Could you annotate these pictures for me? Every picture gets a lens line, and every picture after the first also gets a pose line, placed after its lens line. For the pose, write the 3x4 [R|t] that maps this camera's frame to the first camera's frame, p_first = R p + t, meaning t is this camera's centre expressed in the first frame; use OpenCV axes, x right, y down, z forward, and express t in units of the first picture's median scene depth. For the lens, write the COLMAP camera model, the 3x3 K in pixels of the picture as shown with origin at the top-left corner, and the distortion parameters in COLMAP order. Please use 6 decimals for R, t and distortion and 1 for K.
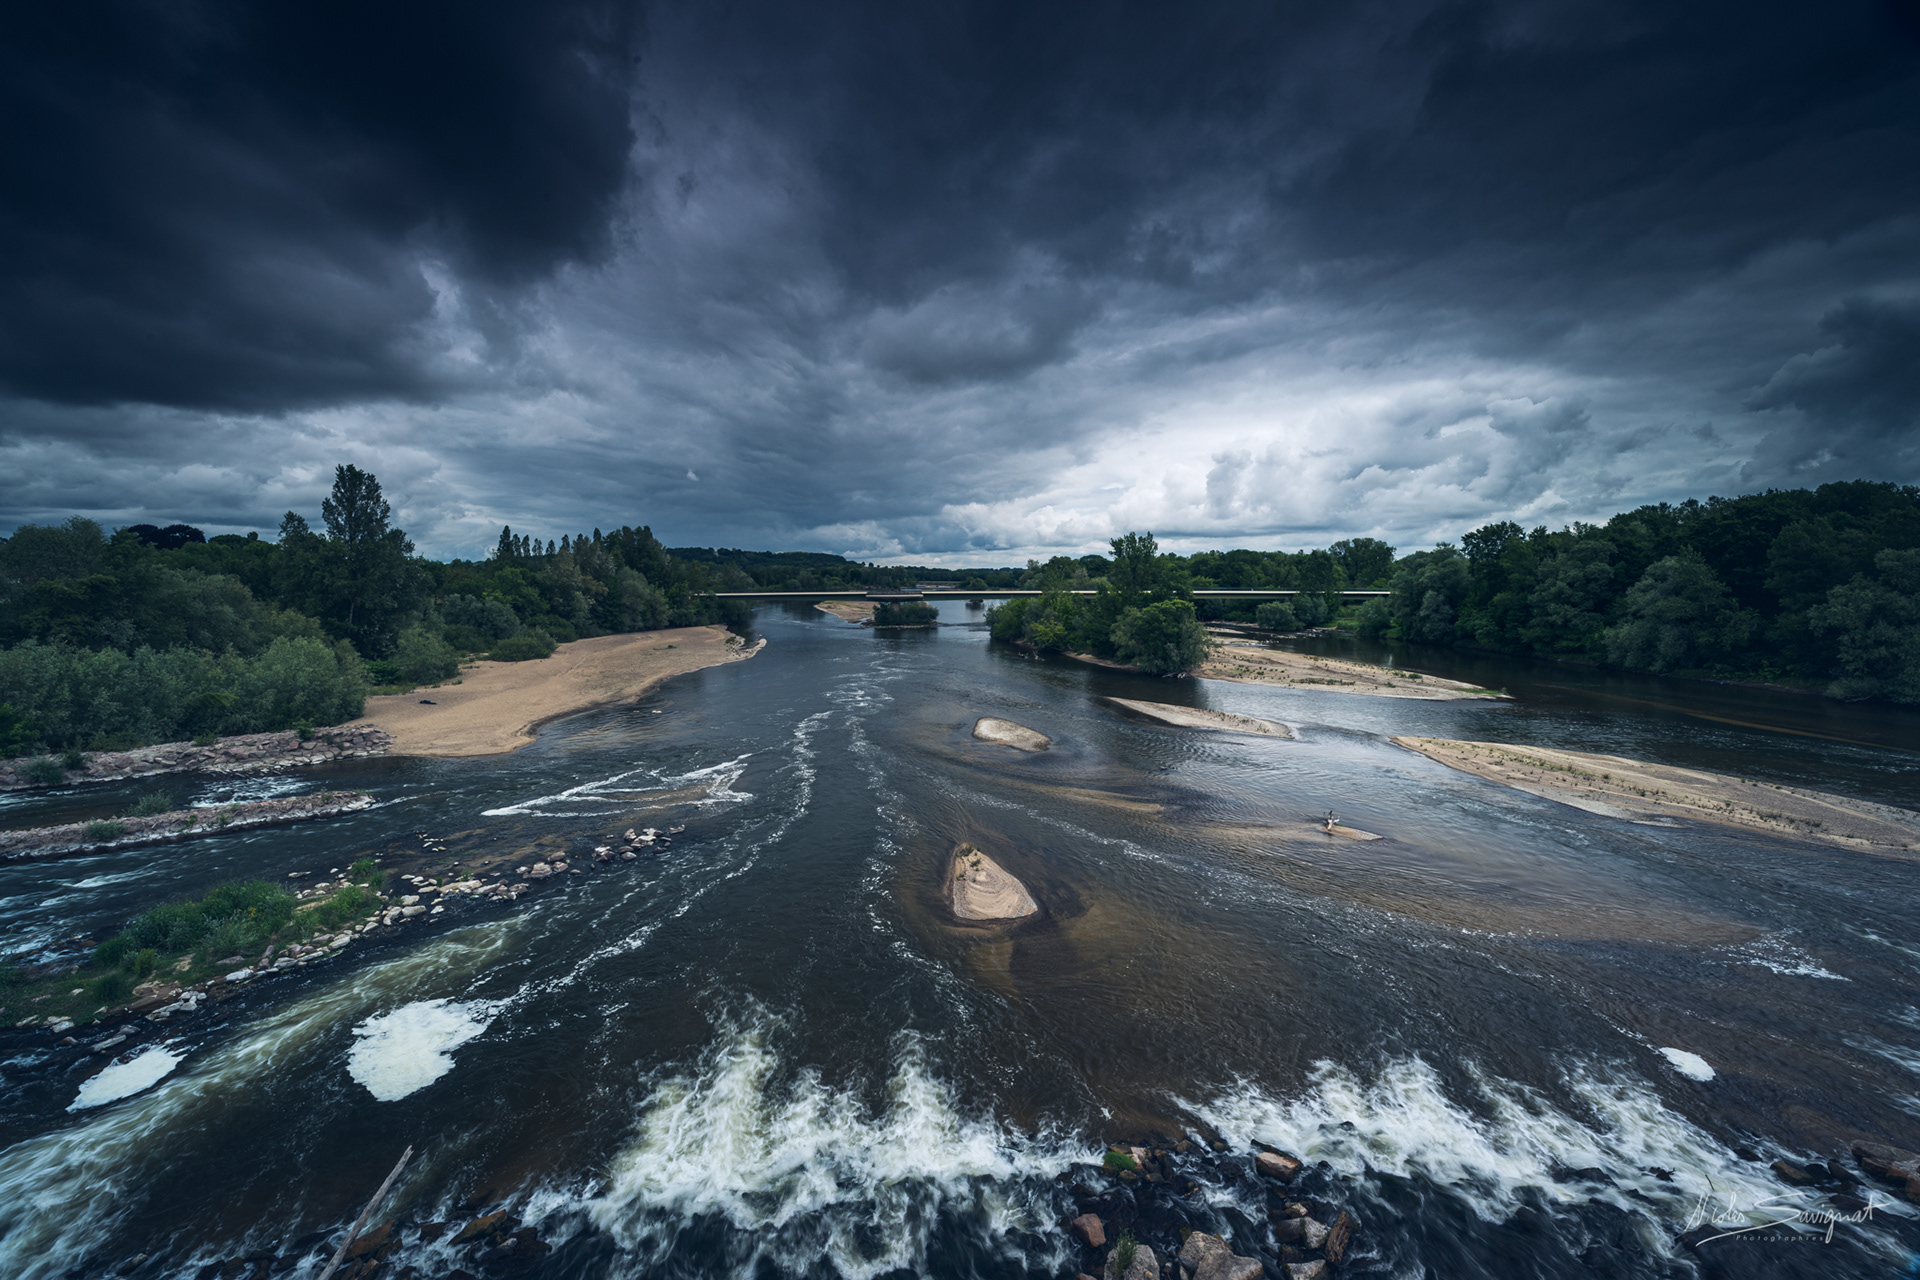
lens RADIAL K [[783.3, 0, 960.4], [0, 783.3, 641.4], [0, 0, 1]] dist [-0.002825, -0.000378]
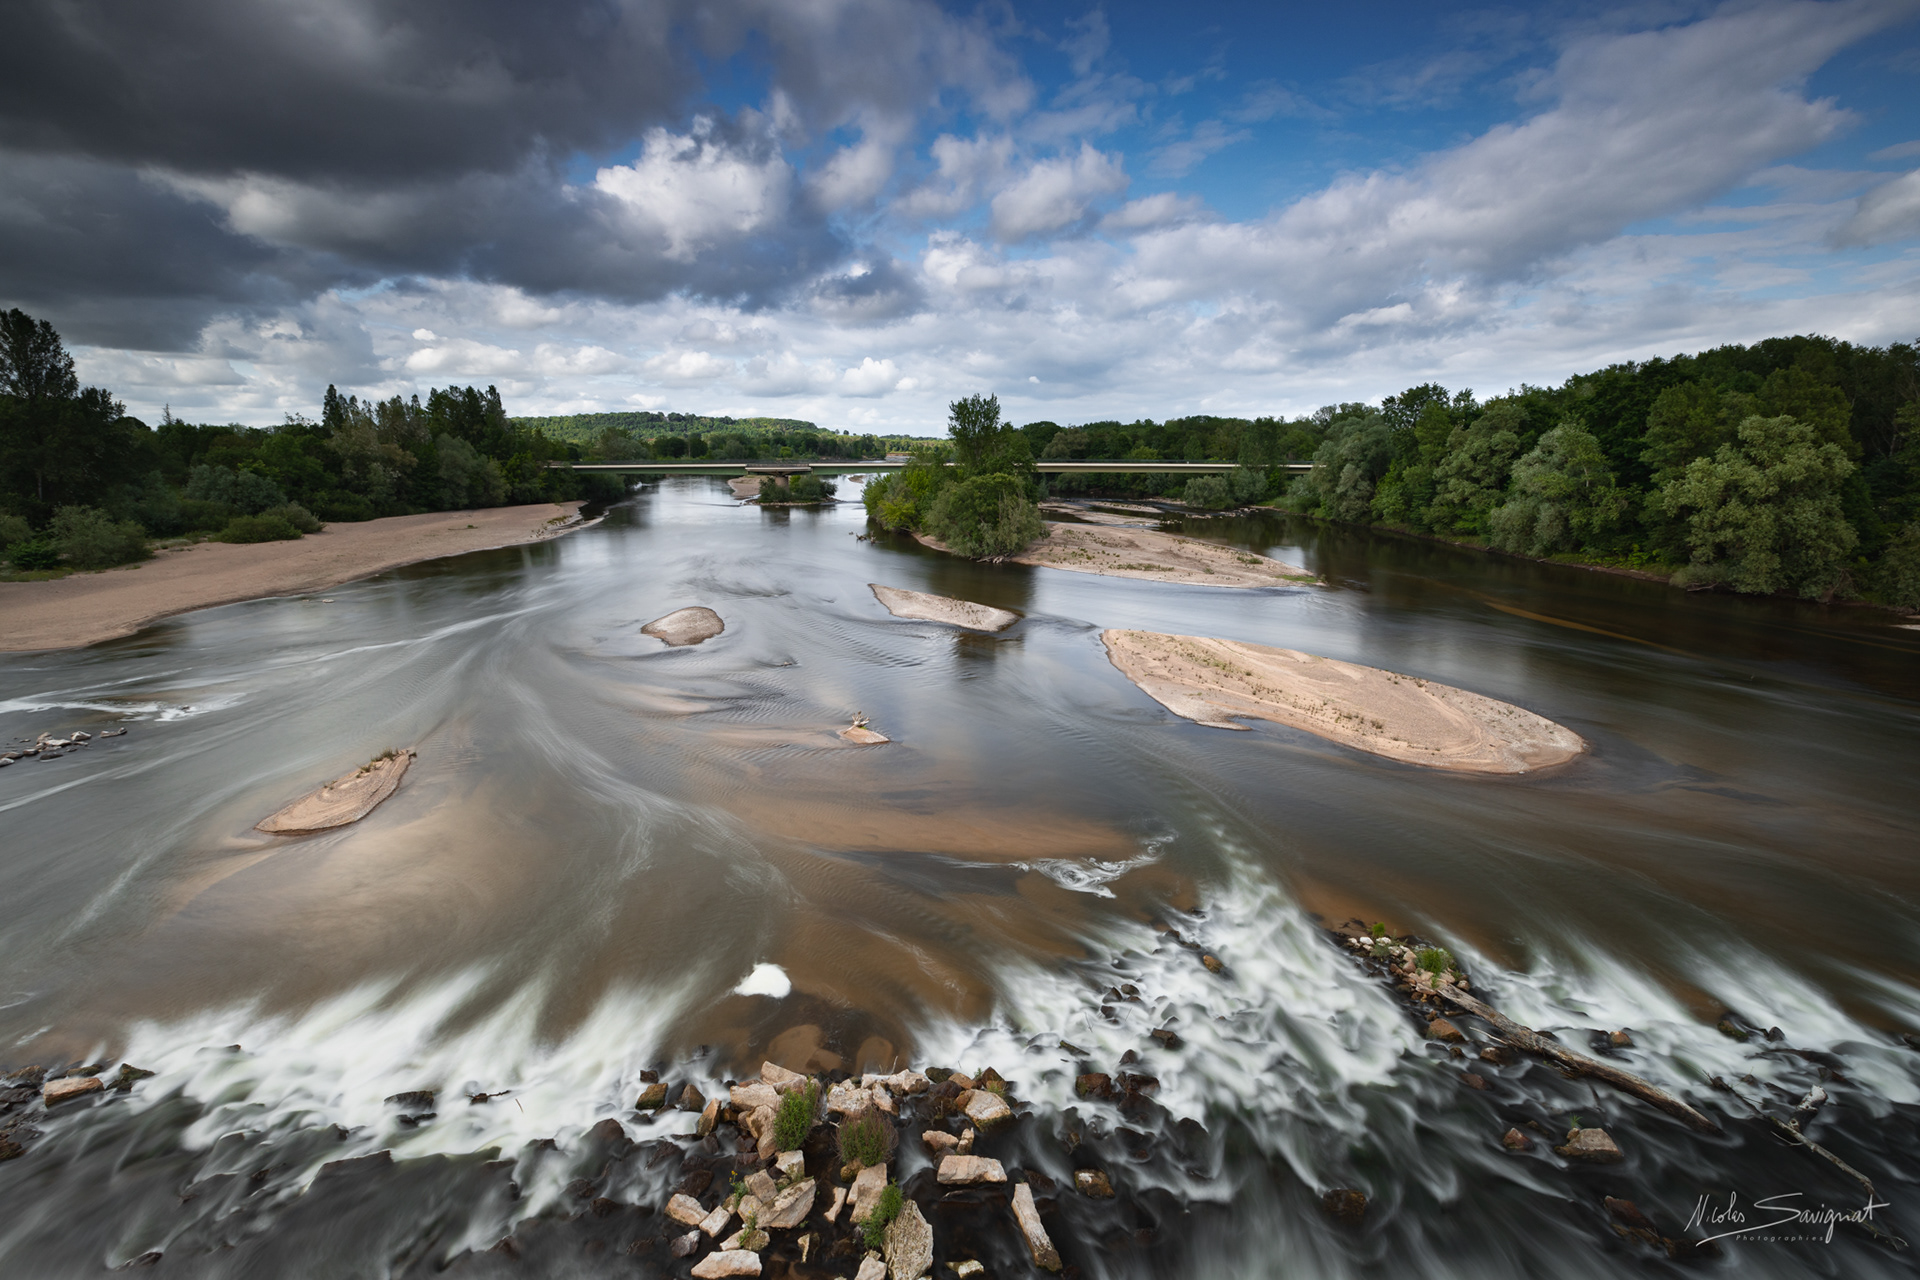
lens RADIAL K [[871.2, 0, 958.7], [0, 871.2, 641.4], [0, 0, 1]] dist [0.001749, -0.000162]
pose [[0.999943, -0.000010, 0.010709, 0.191327], [-0.001456, 0.990580, 0.136929, -0.000553], [-0.010610, -0.136937, 0.990523, 0.003986]]
